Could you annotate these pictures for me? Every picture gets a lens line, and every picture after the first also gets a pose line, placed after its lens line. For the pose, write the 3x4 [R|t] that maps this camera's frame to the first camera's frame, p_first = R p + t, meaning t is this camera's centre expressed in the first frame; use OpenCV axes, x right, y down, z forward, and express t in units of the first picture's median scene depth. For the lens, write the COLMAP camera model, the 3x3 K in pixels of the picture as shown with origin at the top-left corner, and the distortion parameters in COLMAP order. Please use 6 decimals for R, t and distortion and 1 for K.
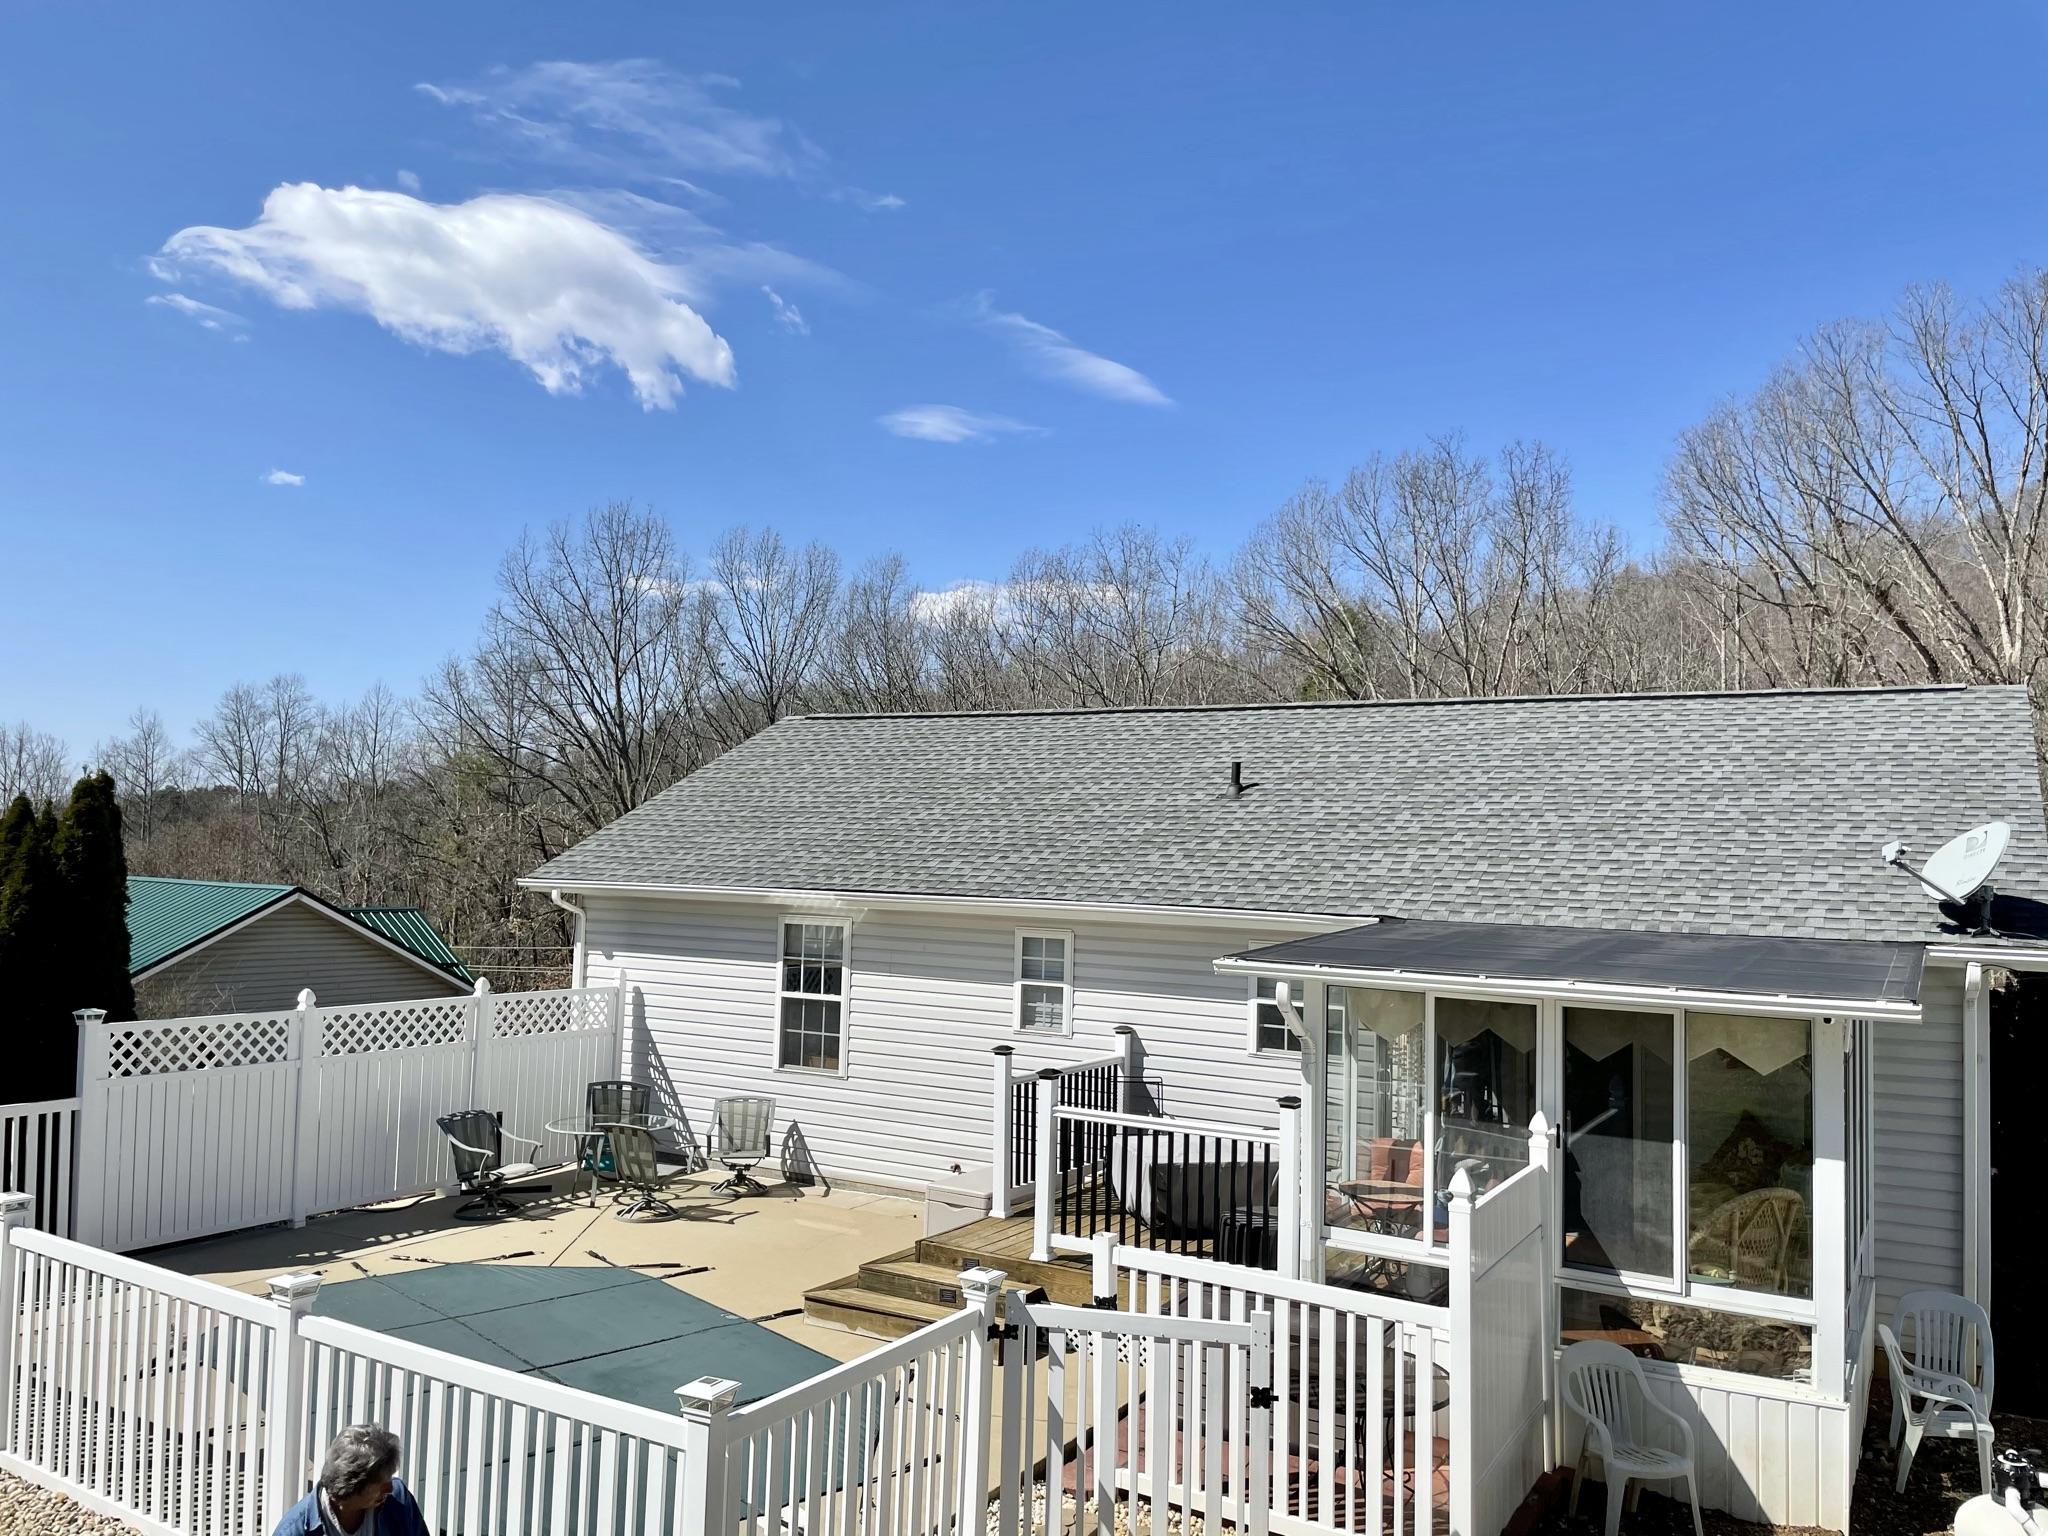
lens RADIAL K [[1562.0, 0, 1029.3], [0, 1562.0, 753.4], [0, 0, 1]] dist [0.080222, -0.105010]
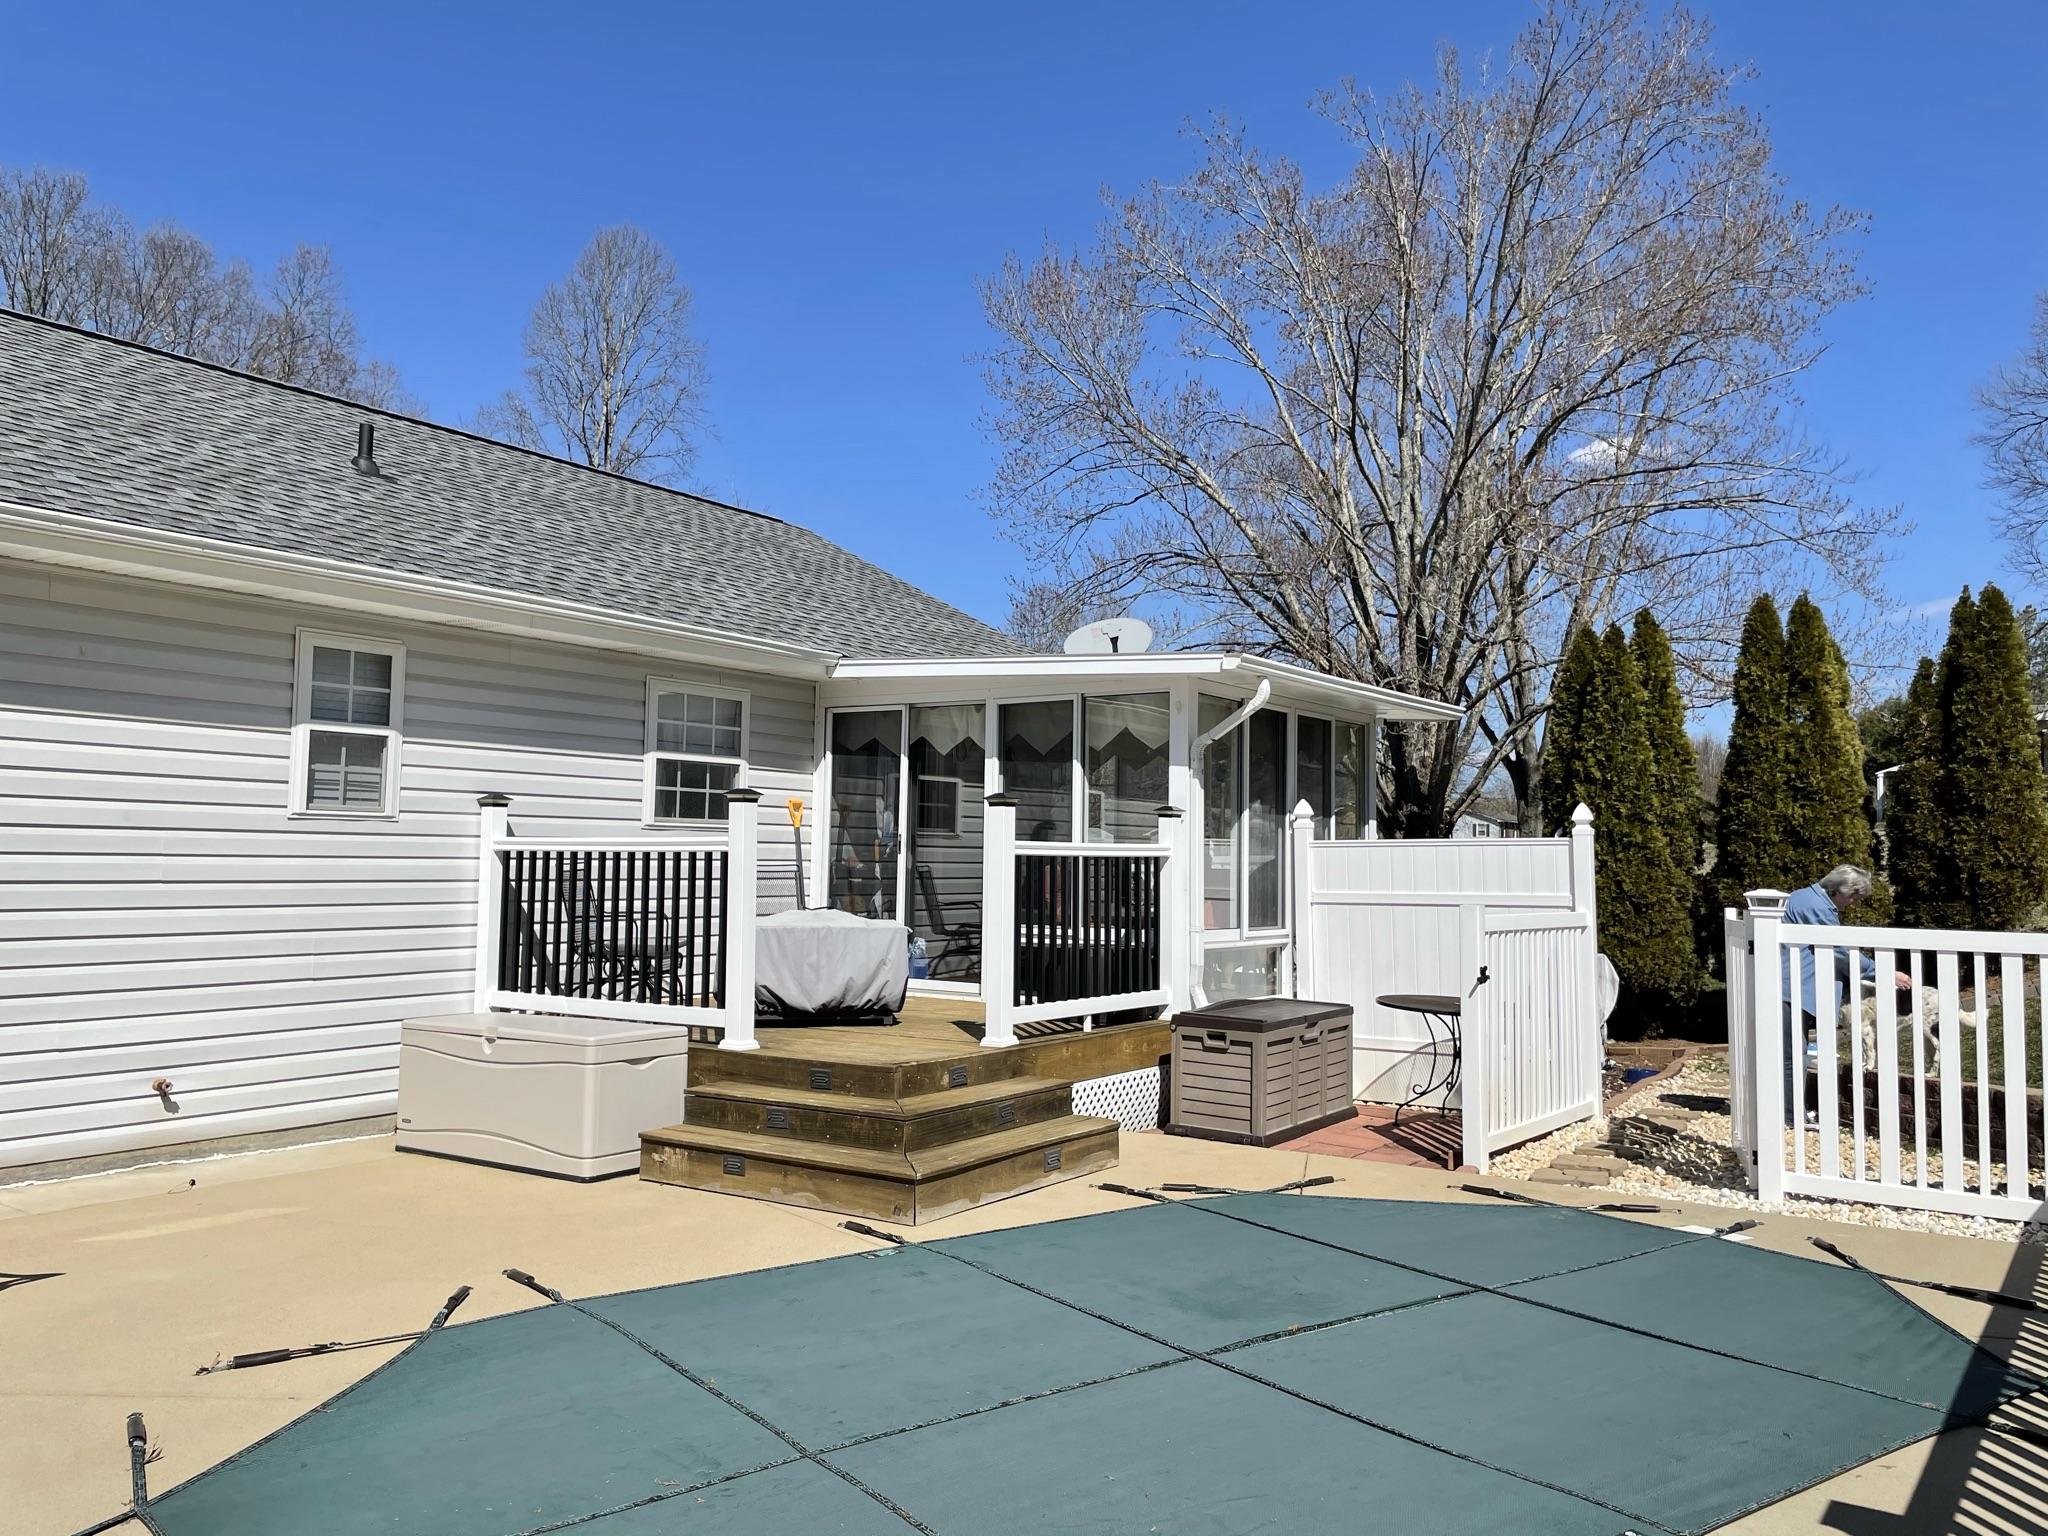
lens RADIAL K [[1562.0, 0, 1024.2], [0, 1562.0, 754.6], [0, 0, 1]] dist [0.080222, -0.105010]
pose [[0.072723, 0.040567, 0.996527, -0.510401], [-0.073267, 0.996690, -0.035227, 0.147296], [-0.994657, -0.070451, 0.075455, 0.660358]]
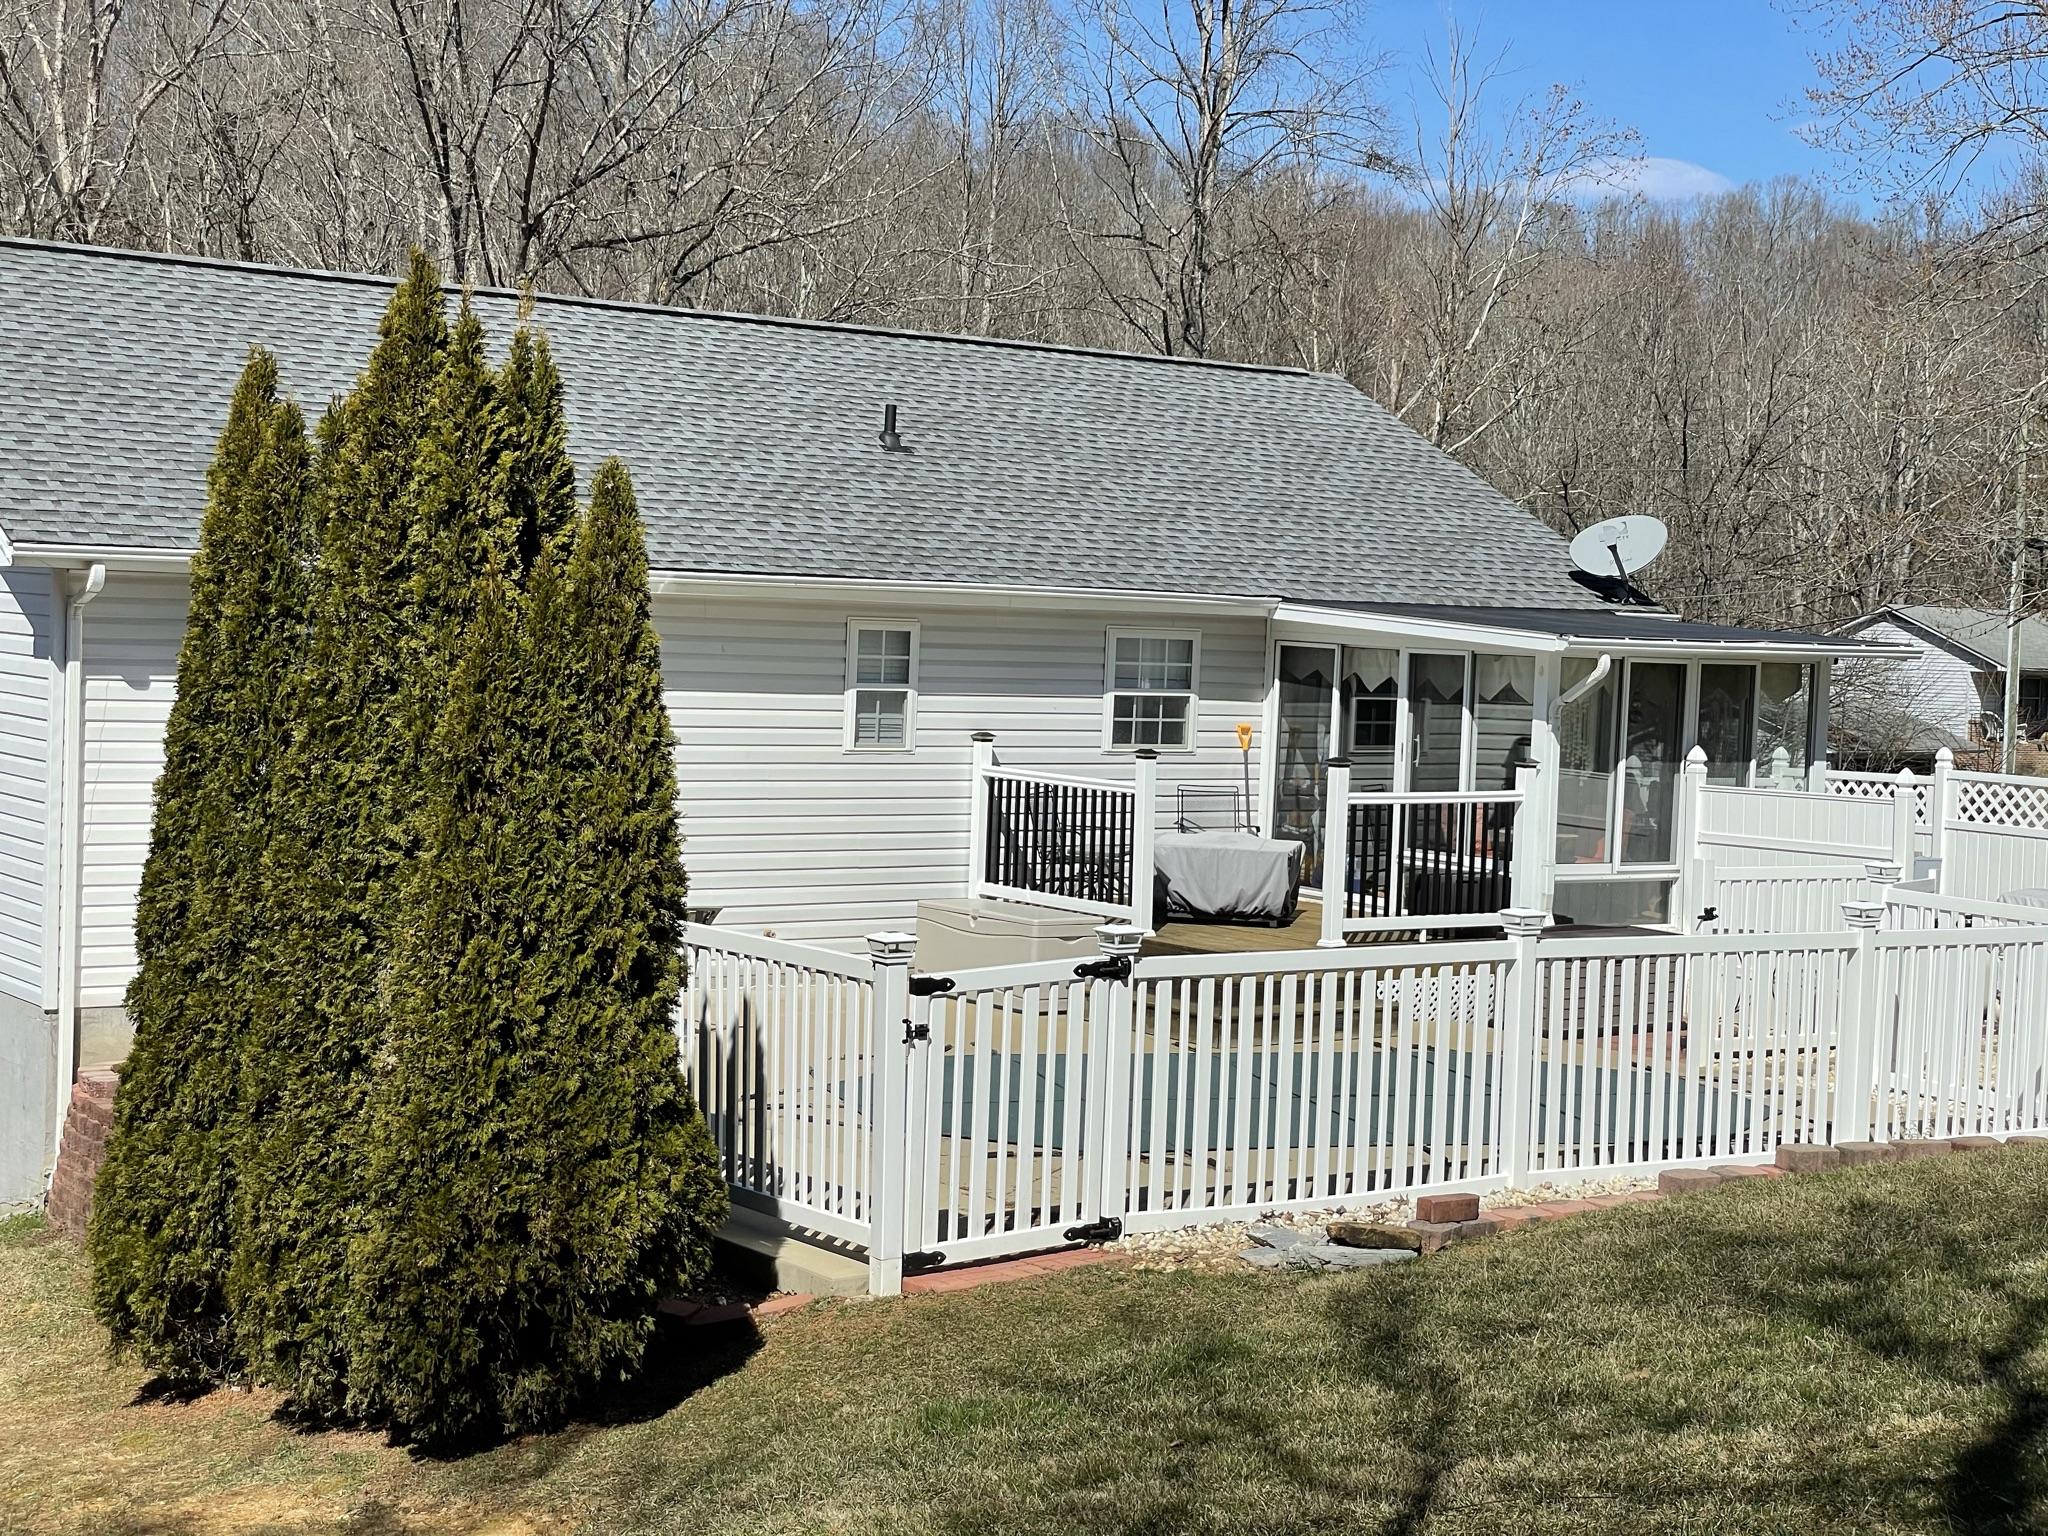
lens RADIAL K [[3019.4, 0, 1007.8], [0, 3019.4, 774.0], [0, 0, 1]] dist [0.074563, 0.000000]
pose [[0.406145, -0.062548, 0.911665, -1.249191], [-0.084199, 0.990849, 0.105492, 0.023396], [-0.909921, -0.119606, 0.397162, 0.314979]]
